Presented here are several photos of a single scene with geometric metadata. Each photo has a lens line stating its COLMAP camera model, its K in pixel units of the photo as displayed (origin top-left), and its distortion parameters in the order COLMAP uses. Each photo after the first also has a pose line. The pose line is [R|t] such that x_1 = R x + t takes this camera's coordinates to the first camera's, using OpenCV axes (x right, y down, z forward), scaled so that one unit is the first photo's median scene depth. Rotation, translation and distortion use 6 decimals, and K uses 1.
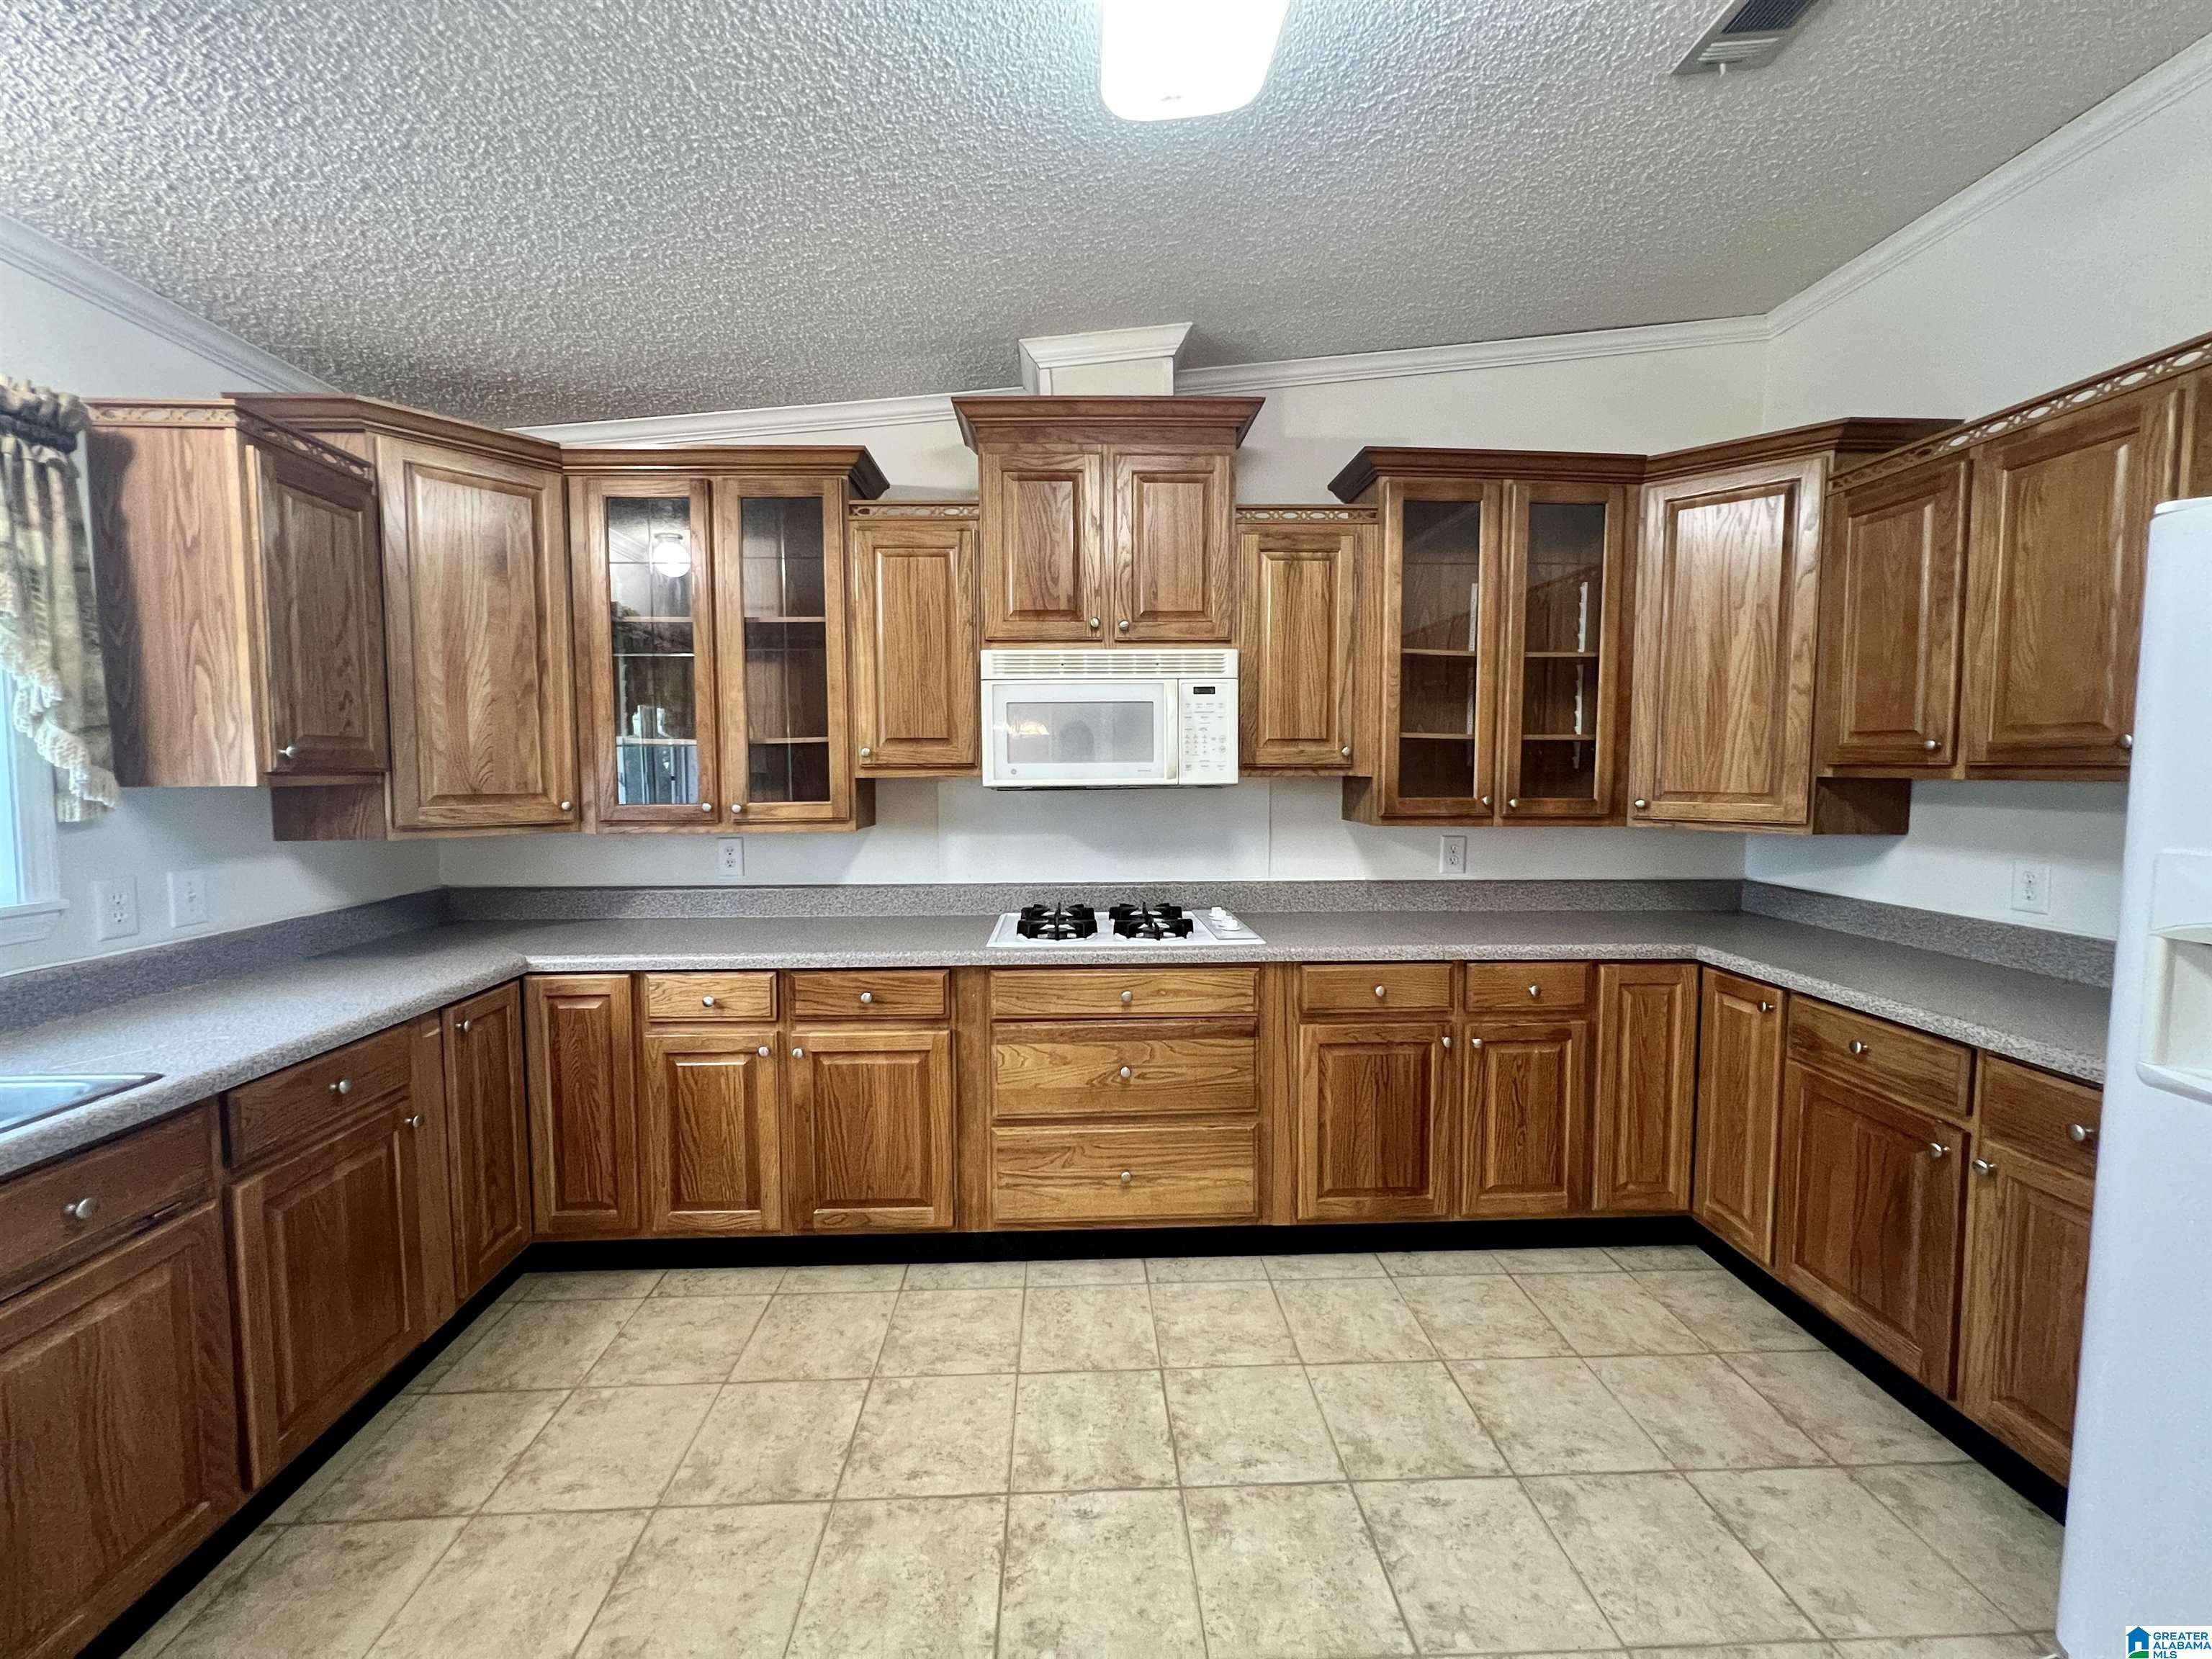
lens RADIAL K [[959.9, 0, 1177.5], [0, 959.9, 863.5], [0, 0, 1]] dist [0.000287, 0.000365]
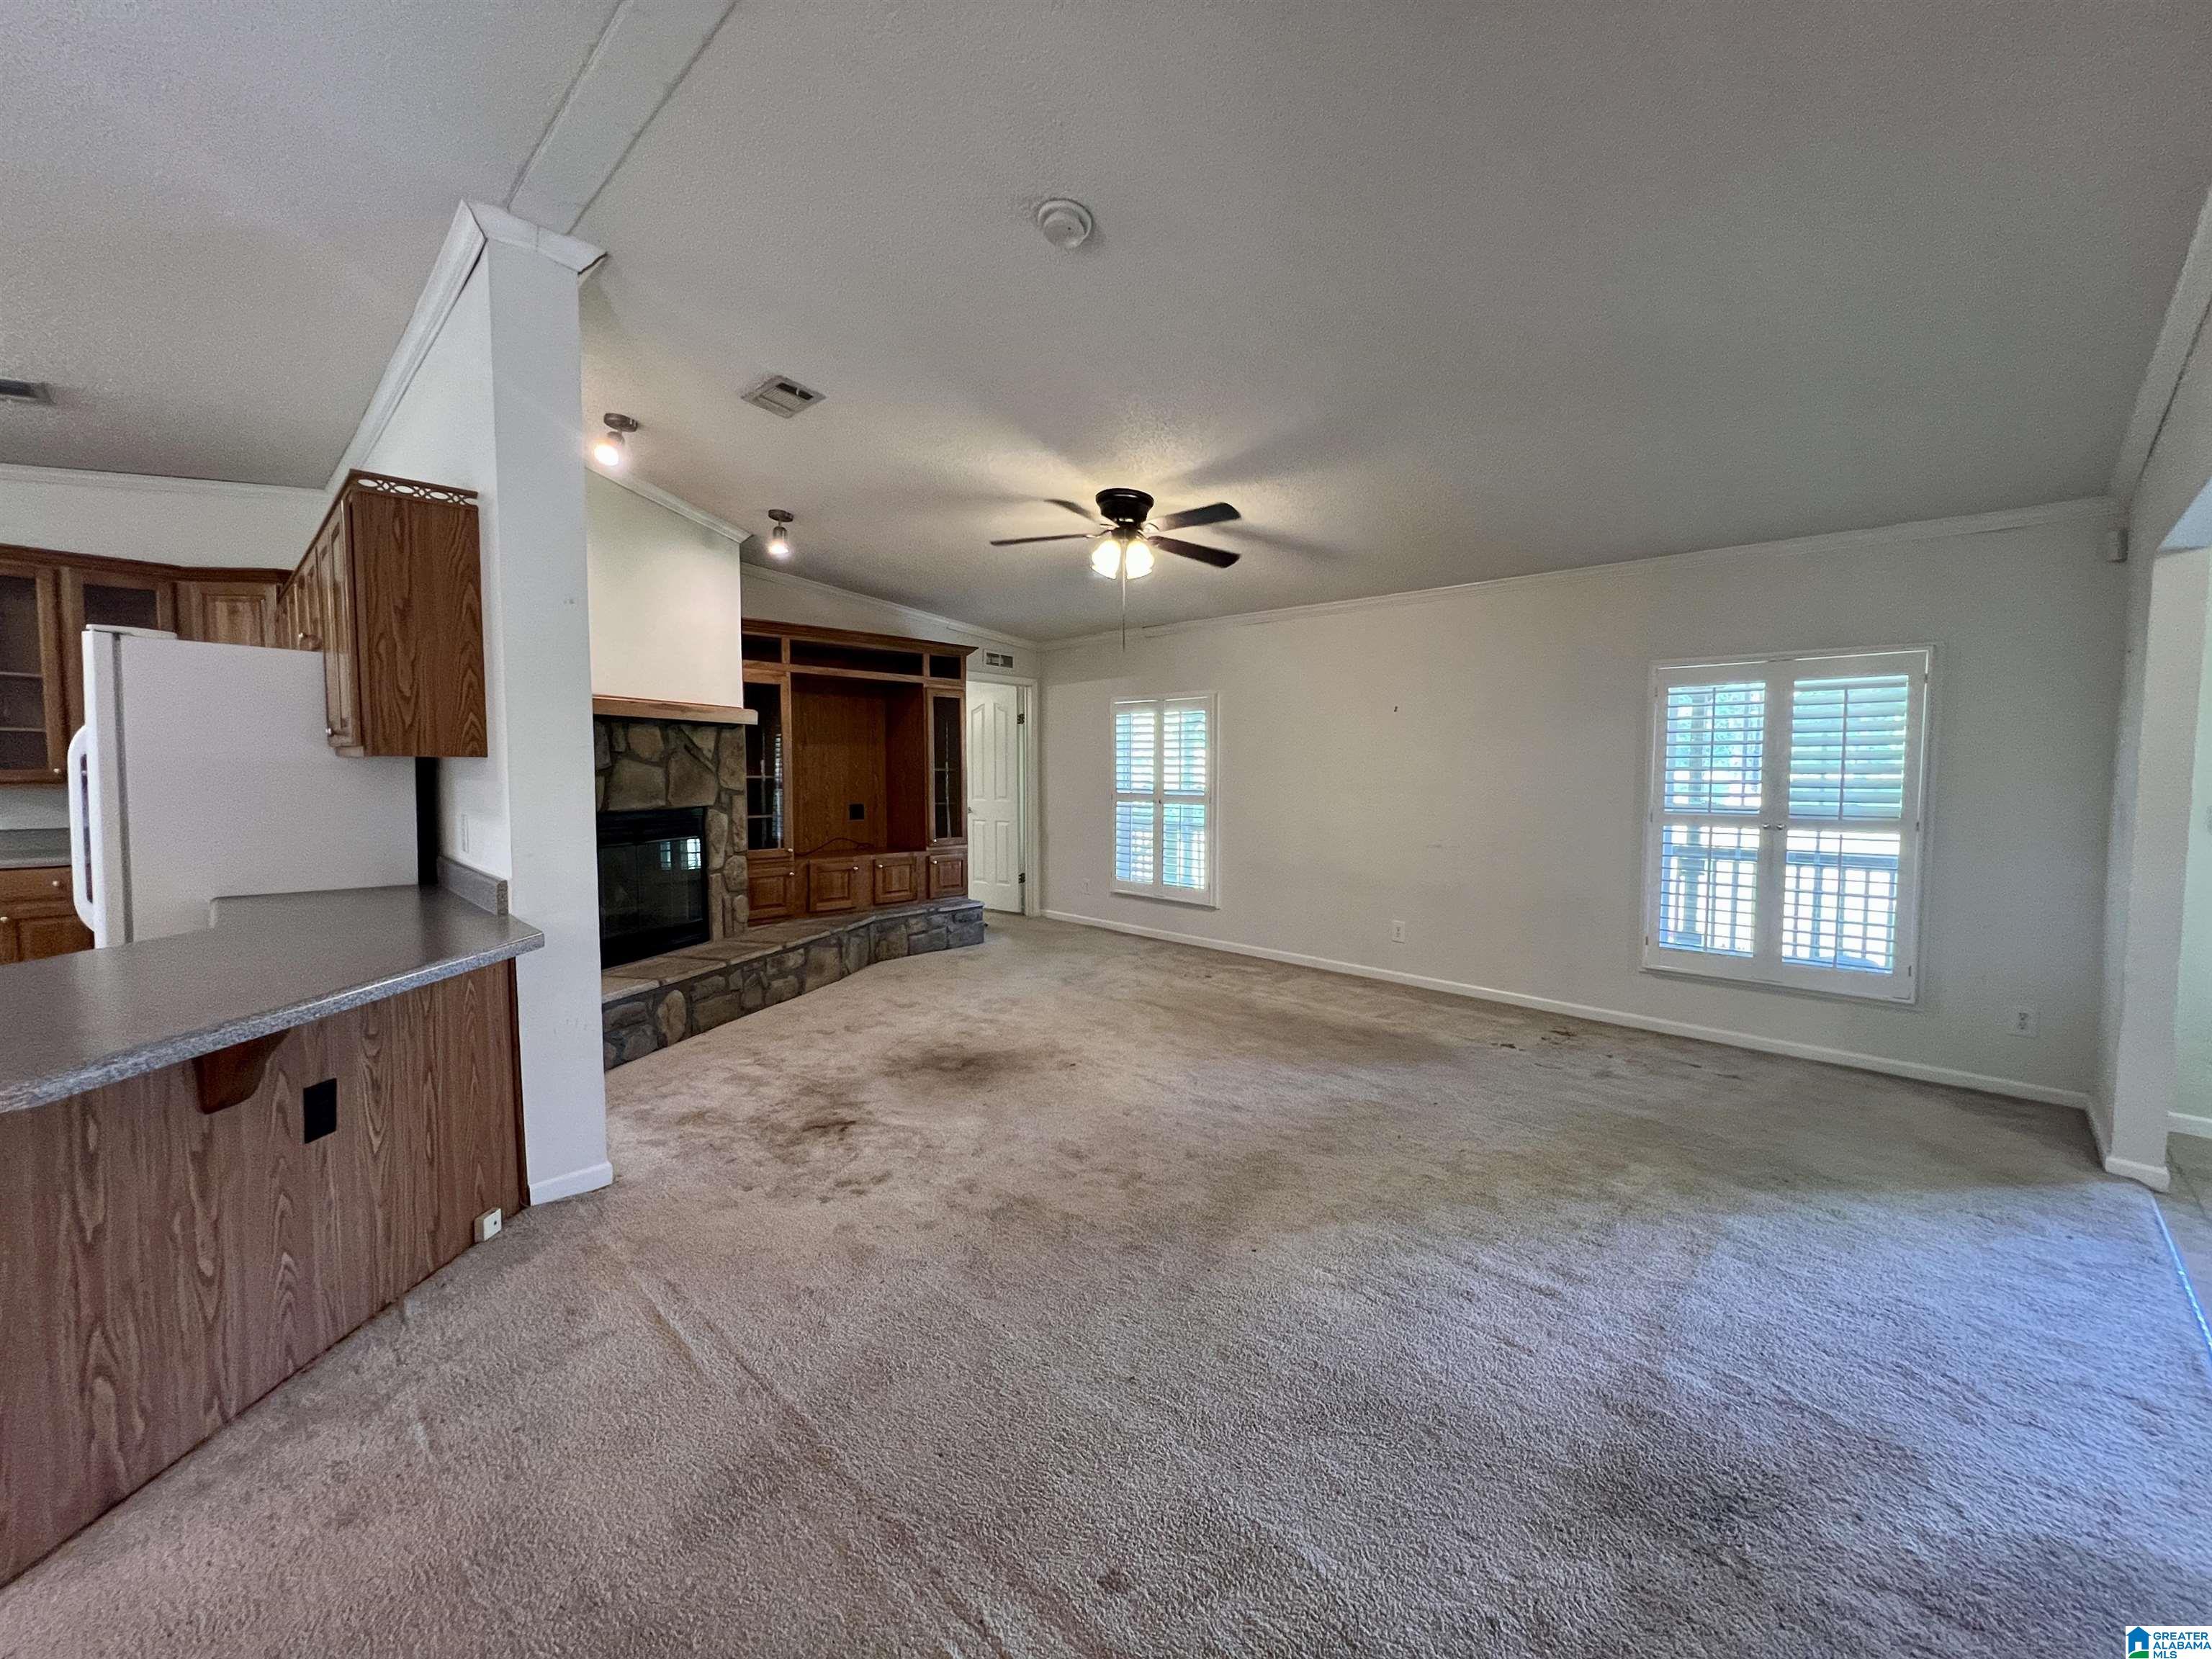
lens RADIAL K [[890.7, 0, 1106.5], [0, 890.7, 819.2], [0, 0, 1]] dist [-0.001065, 0.000223]
pose [[0.732609, -0.037930, 0.679592, 0.617626], [0.066207, 0.997683, -0.015689, 0.153116], [-0.677422, 0.056488, 0.733422, -1.249578]]
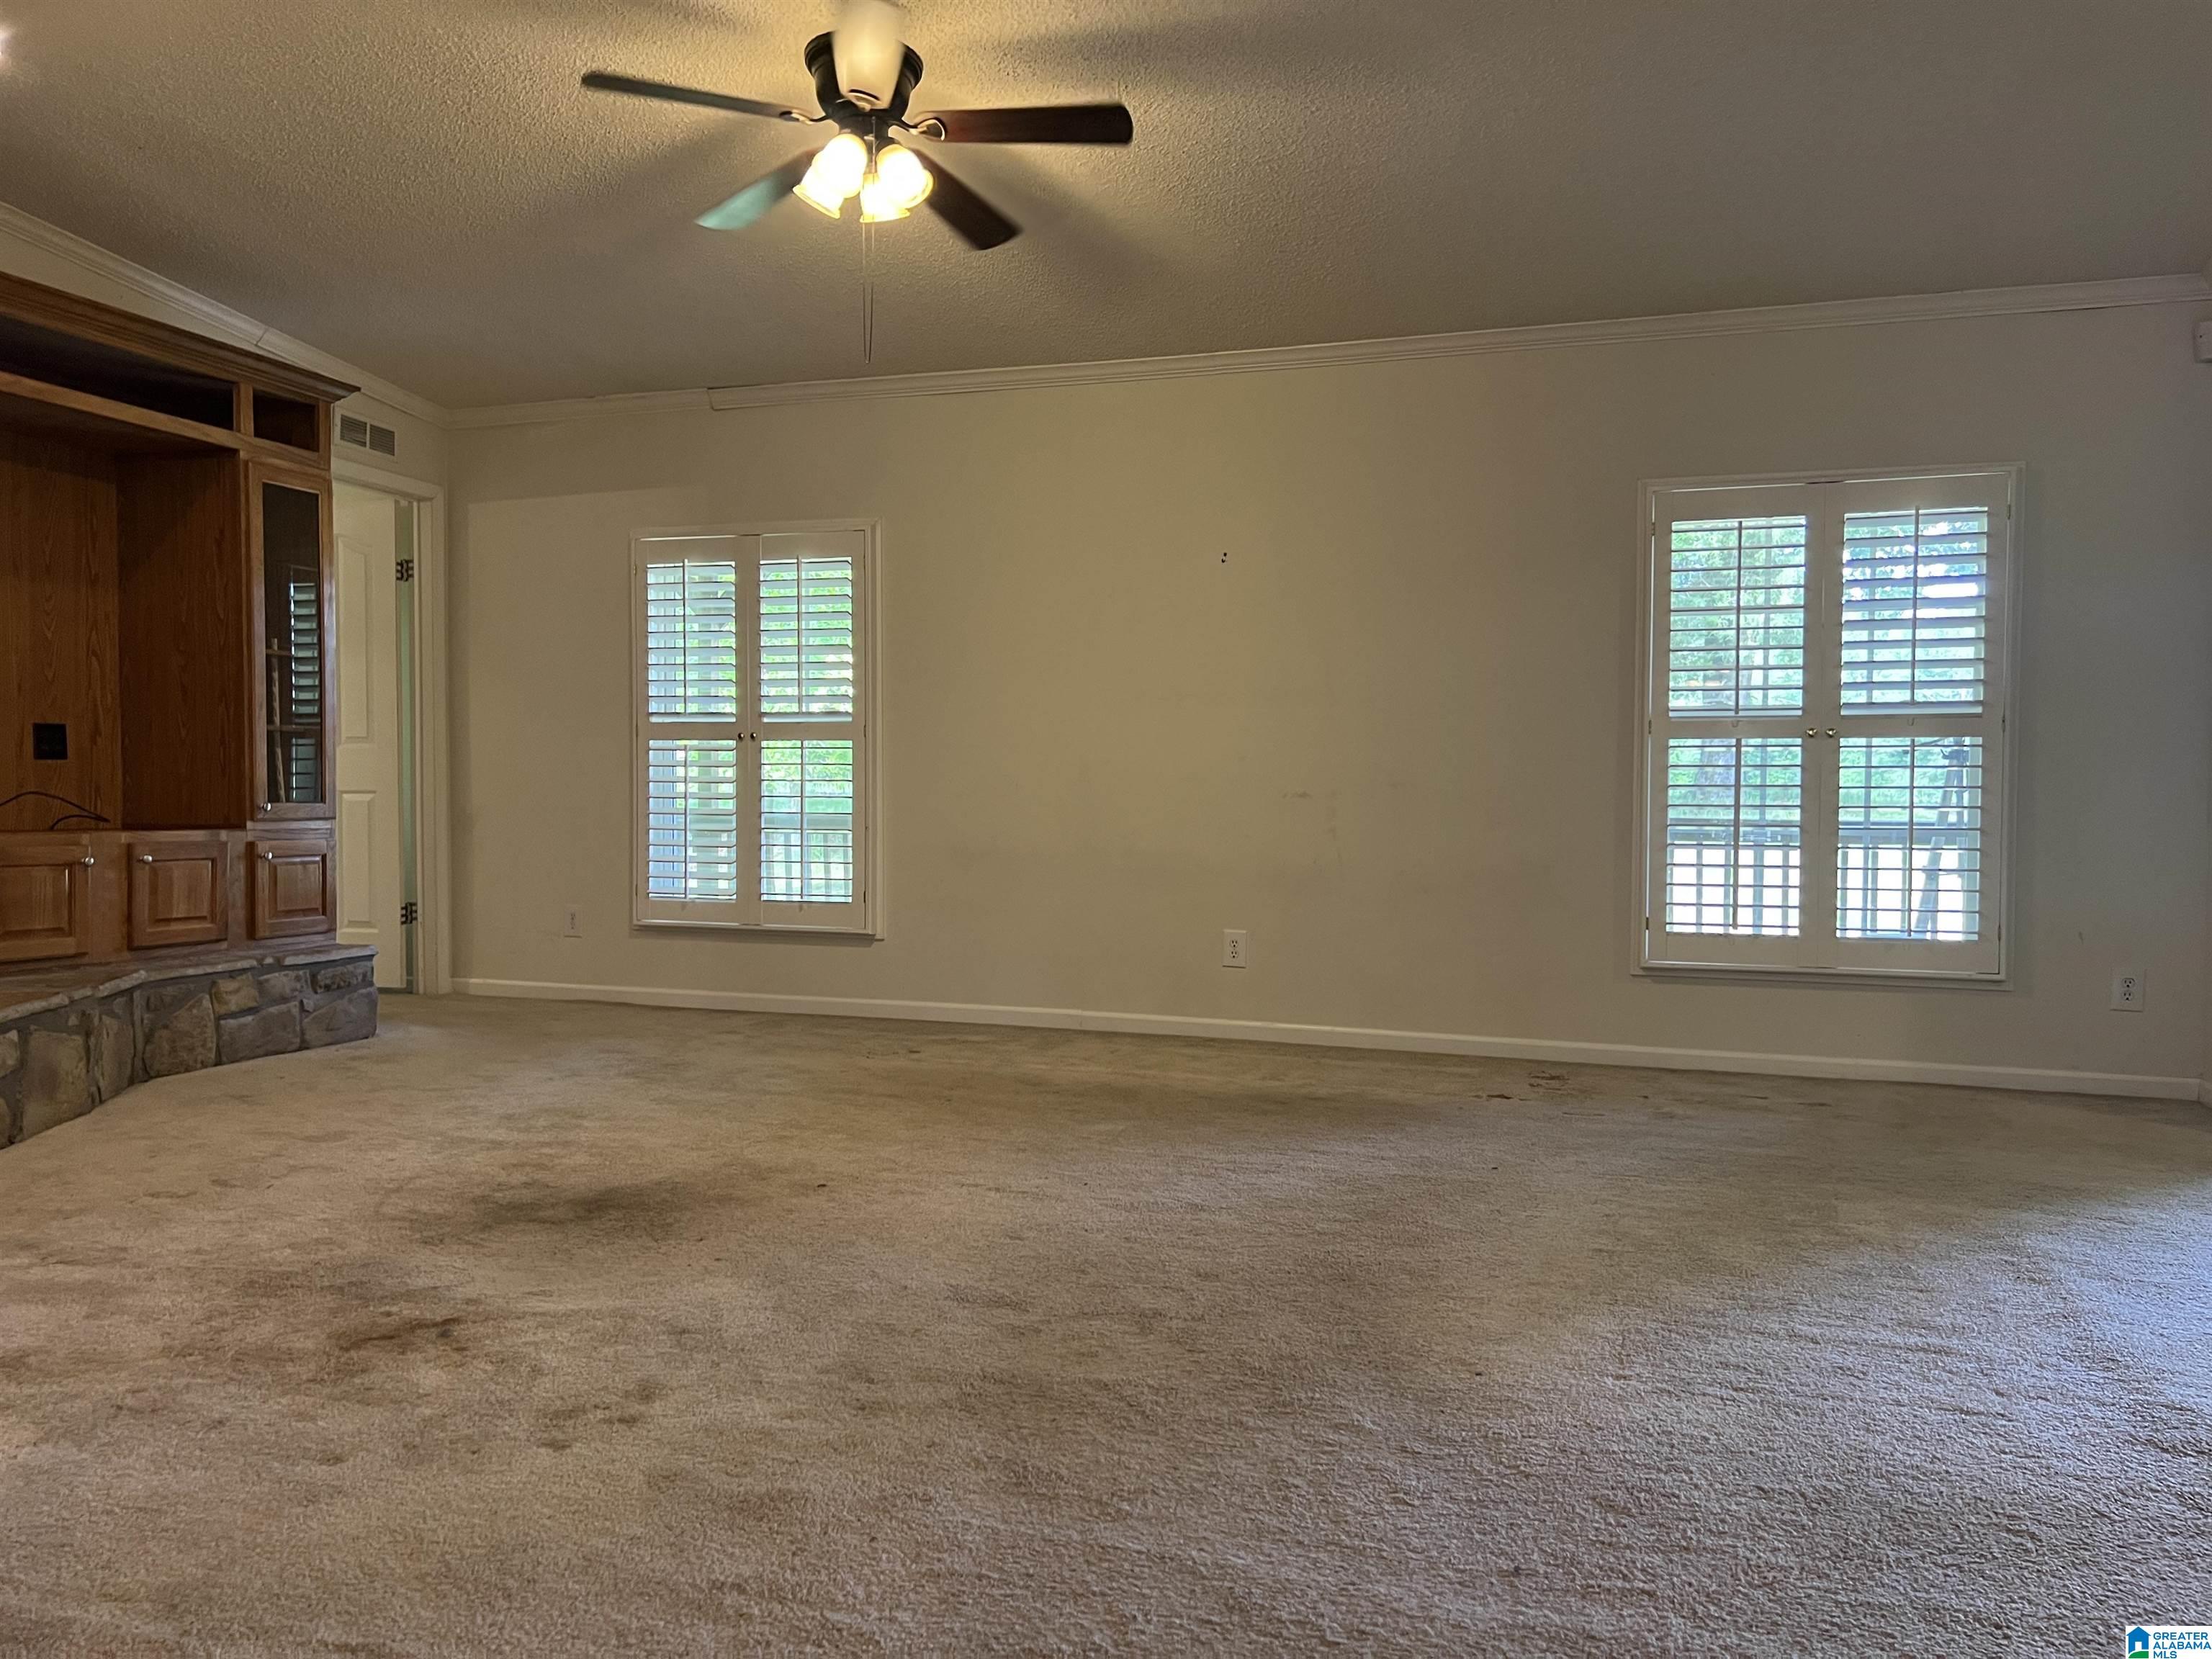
lens RADIAL K [[1661.9, 0, 1093.9], [0, 1661.9, 842.1], [0, 0, 1]] dist [0.068536, -0.078621]
pose [[0.372315, -0.025595, 0.927754, 0.412873], [0.087661, 0.996121, -0.007698, 0.283753], [-0.923957, 0.084194, 0.373114, -0.842305]]
